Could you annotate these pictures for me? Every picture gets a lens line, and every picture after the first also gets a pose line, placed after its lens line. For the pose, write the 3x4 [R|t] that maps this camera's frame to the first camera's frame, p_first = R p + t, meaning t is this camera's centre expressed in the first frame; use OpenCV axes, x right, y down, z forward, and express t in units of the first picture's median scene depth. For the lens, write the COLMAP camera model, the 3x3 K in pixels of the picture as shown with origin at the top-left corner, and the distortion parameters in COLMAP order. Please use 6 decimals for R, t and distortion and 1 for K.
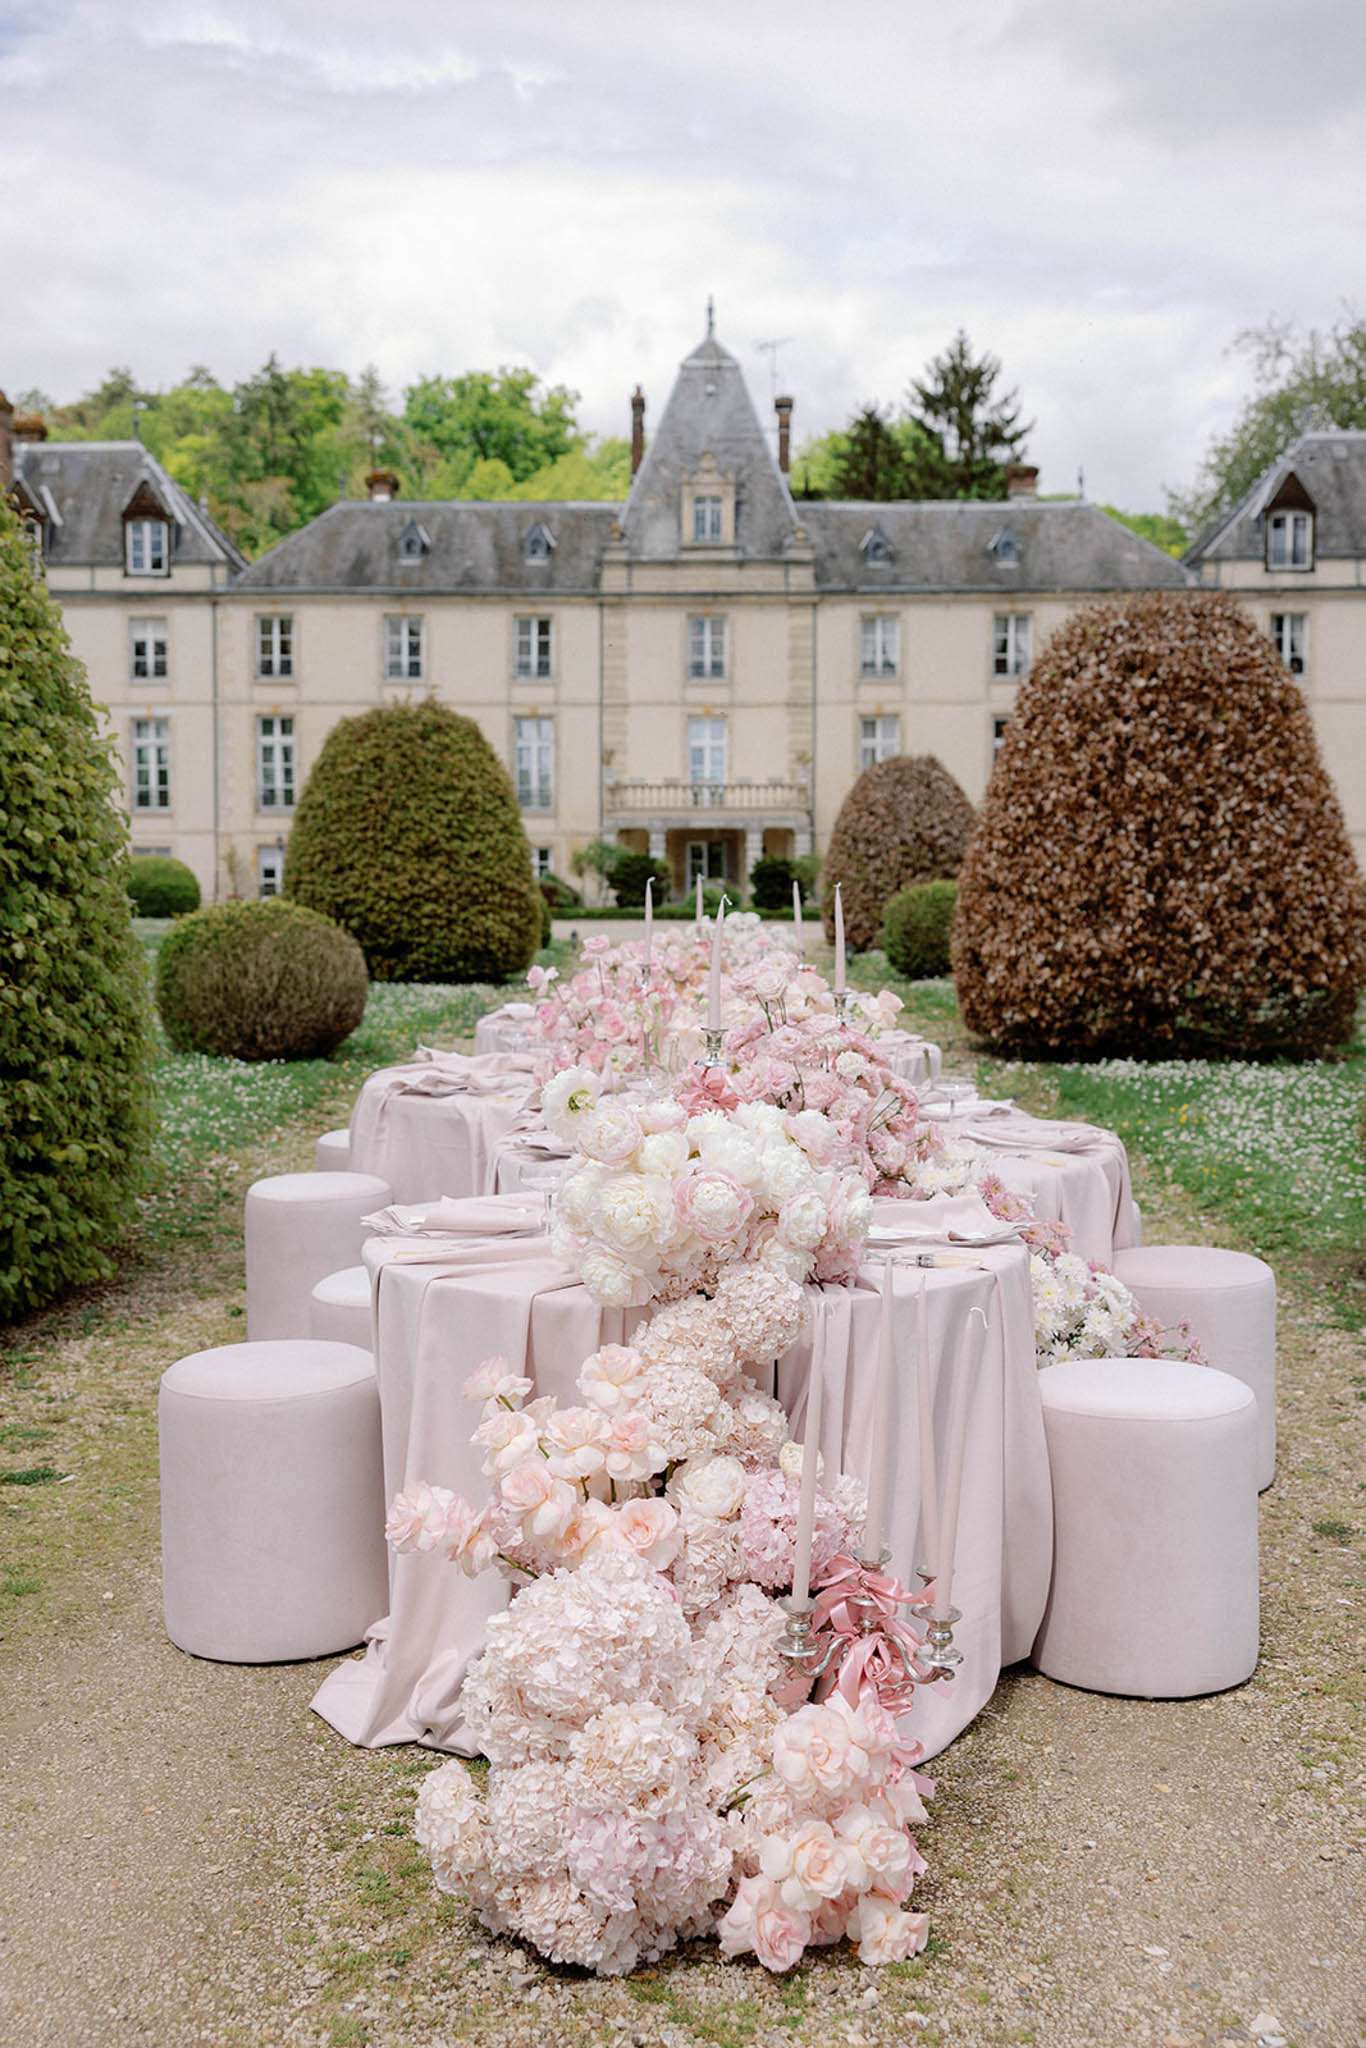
lens RADIAL K [[2123.9, 0, 666.6], [0, 2123.9, 992.9], [0, 0, 1]] dist [0.013975, 0.012467]
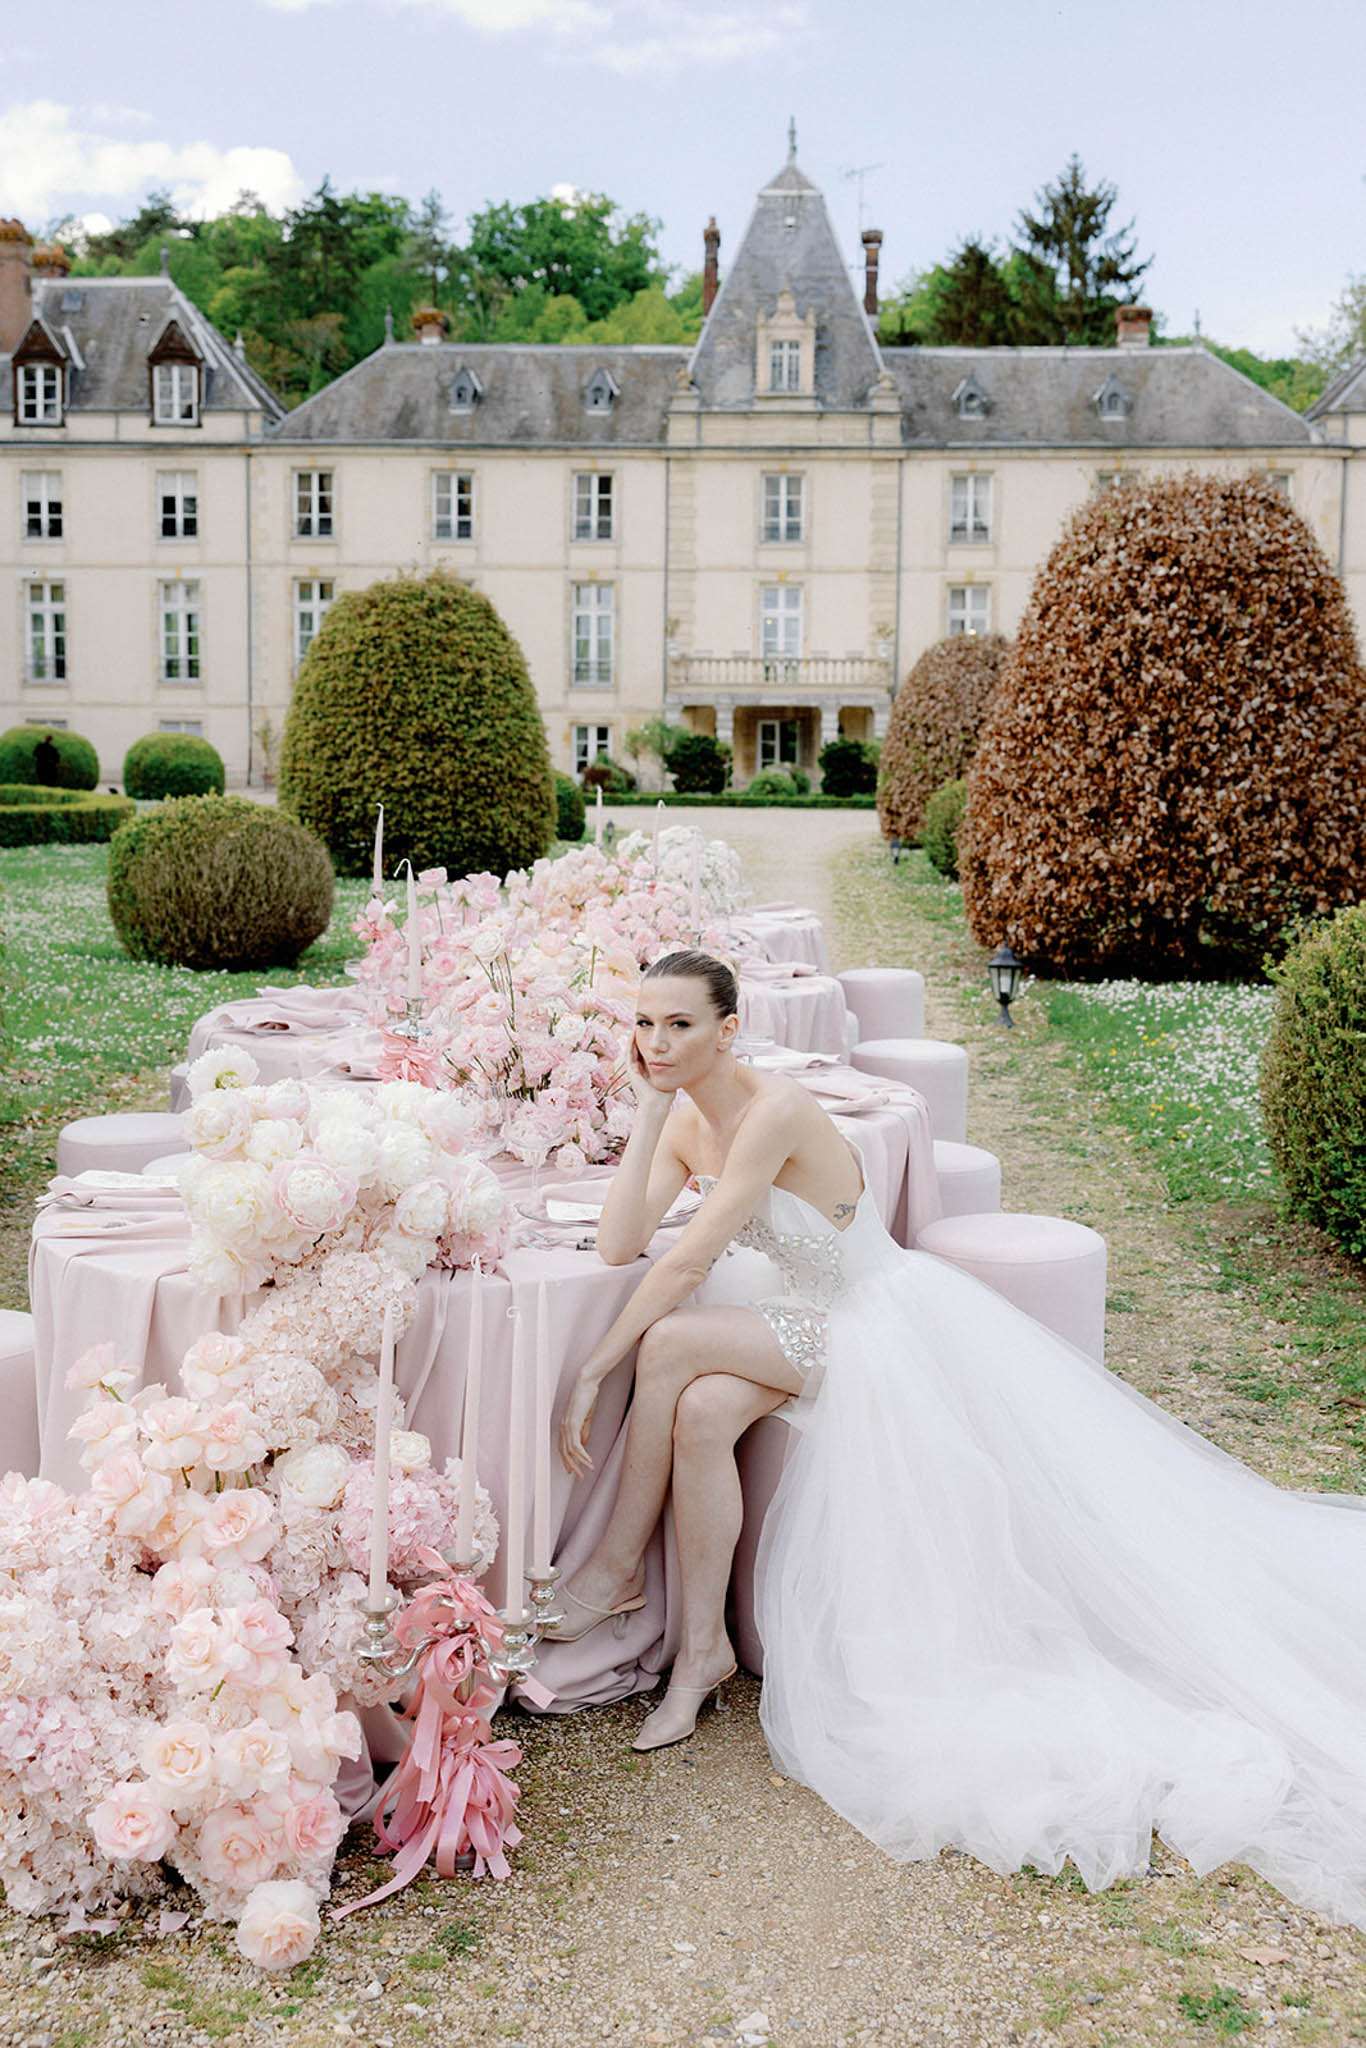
lens RADIAL K [[2296.2, 0, 688.1], [0, 2296.2, 1001.5], [0, 0, 1]] dist [0.004689, 0.011833]
pose [[0.999568, 0.012292, -0.026690, 0.007456], [-0.010871, 0.998549, 0.052739, -0.001556], [0.027299, -0.052426, 0.998252, -0.001701]]
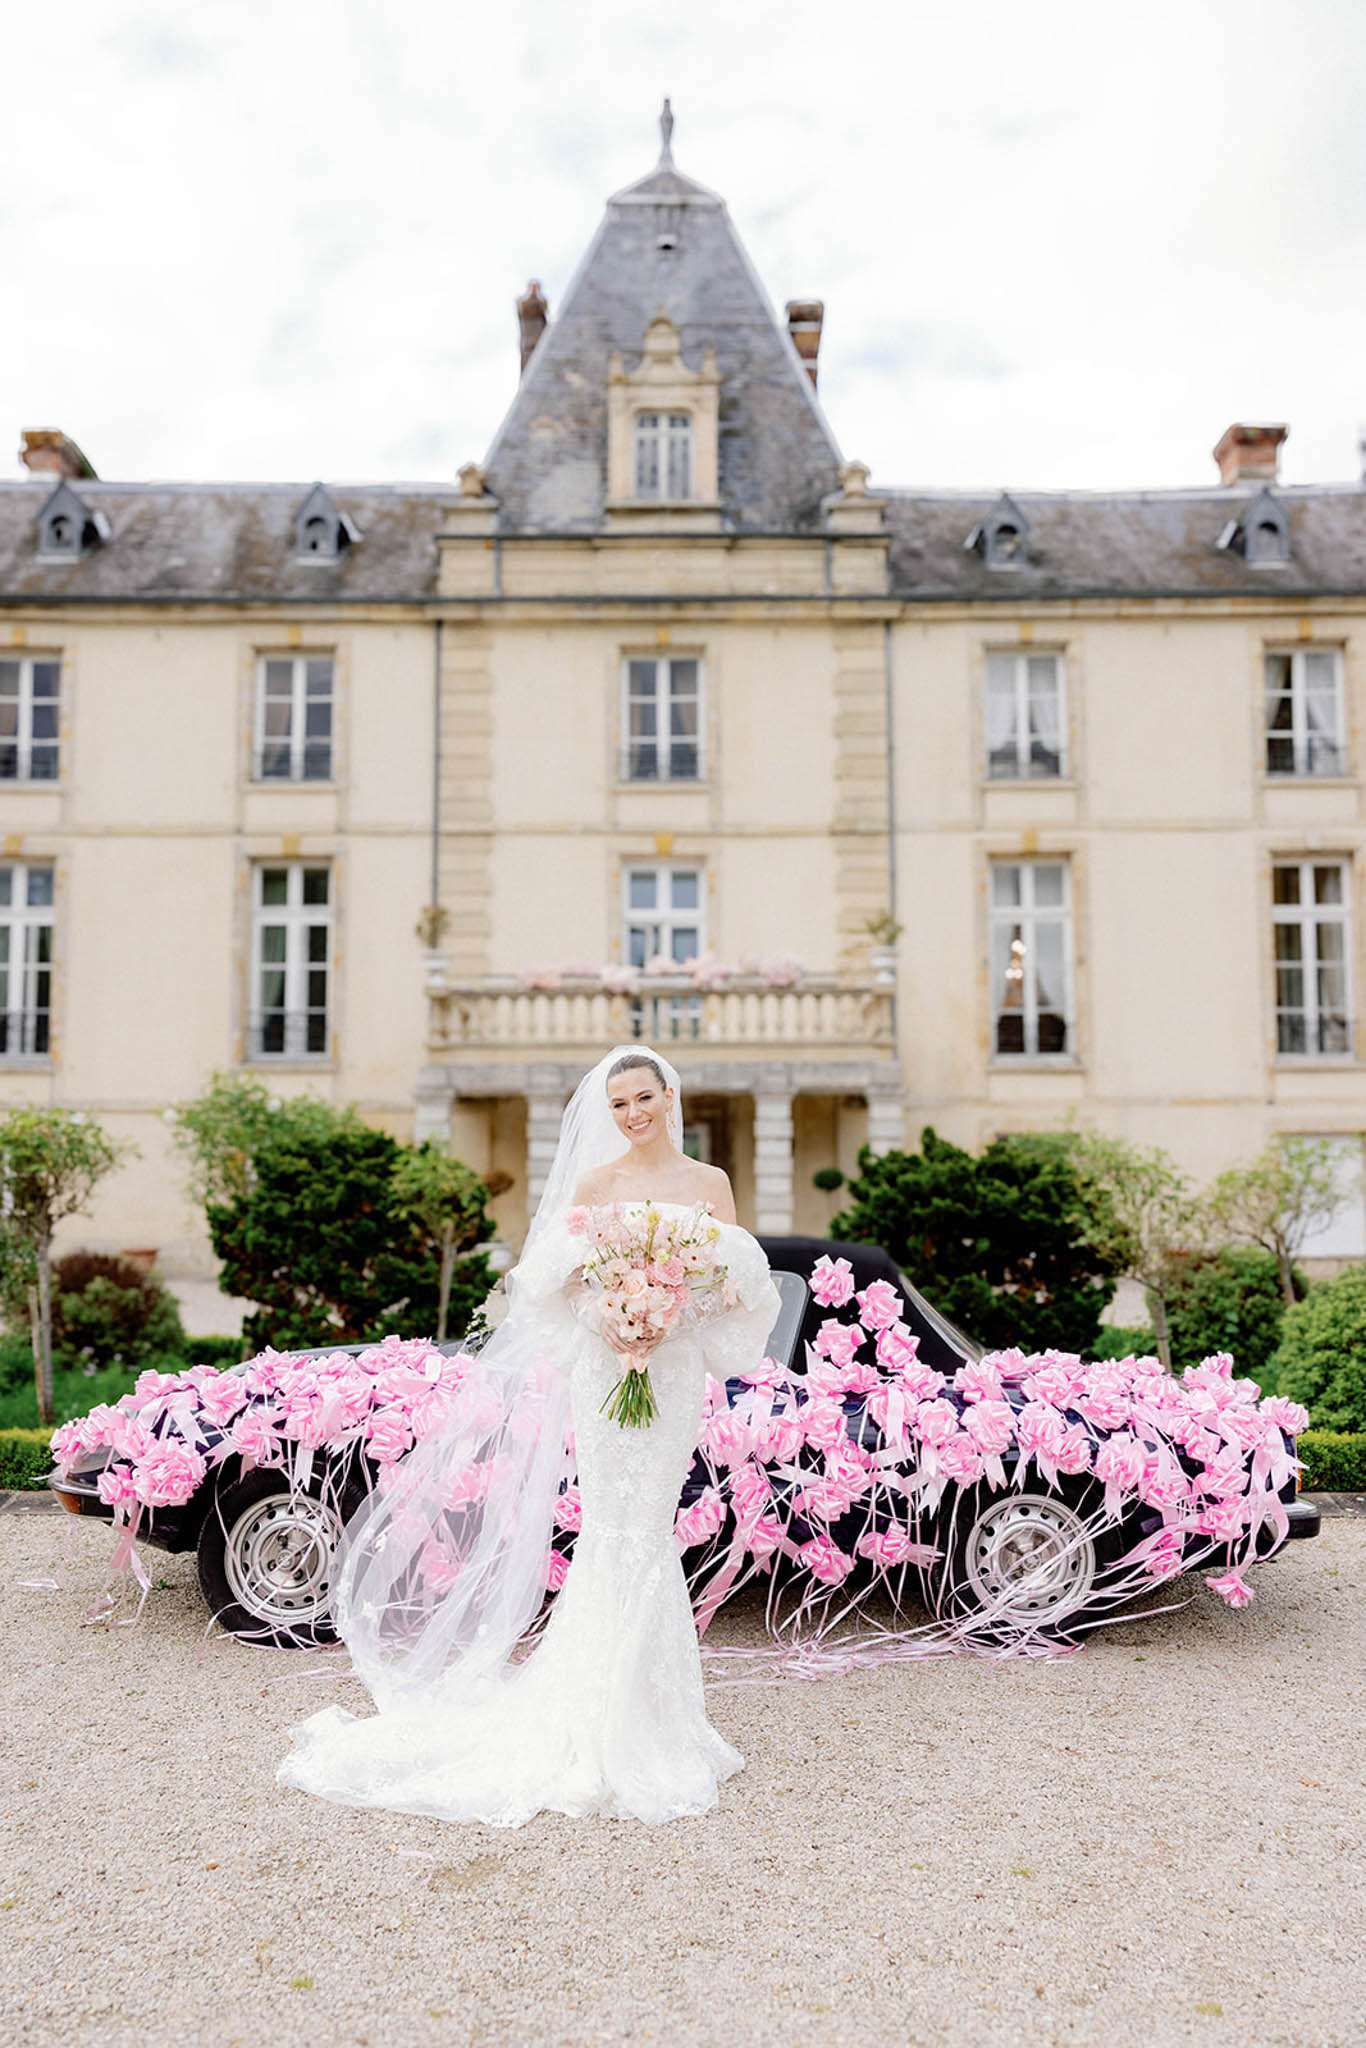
lens RADIAL K [[1846.8, 0, 699.3], [0, 1846.8, 1027.1], [0, 0, 1]] dist [0.003432, 0.013092]
pose [[0.999406, -0.001454, 0.034430, 0.013075], [0.006211, 0.990347, -0.138468, -0.037043], [-0.033897, 0.138600, 0.989768, 0.607205]]
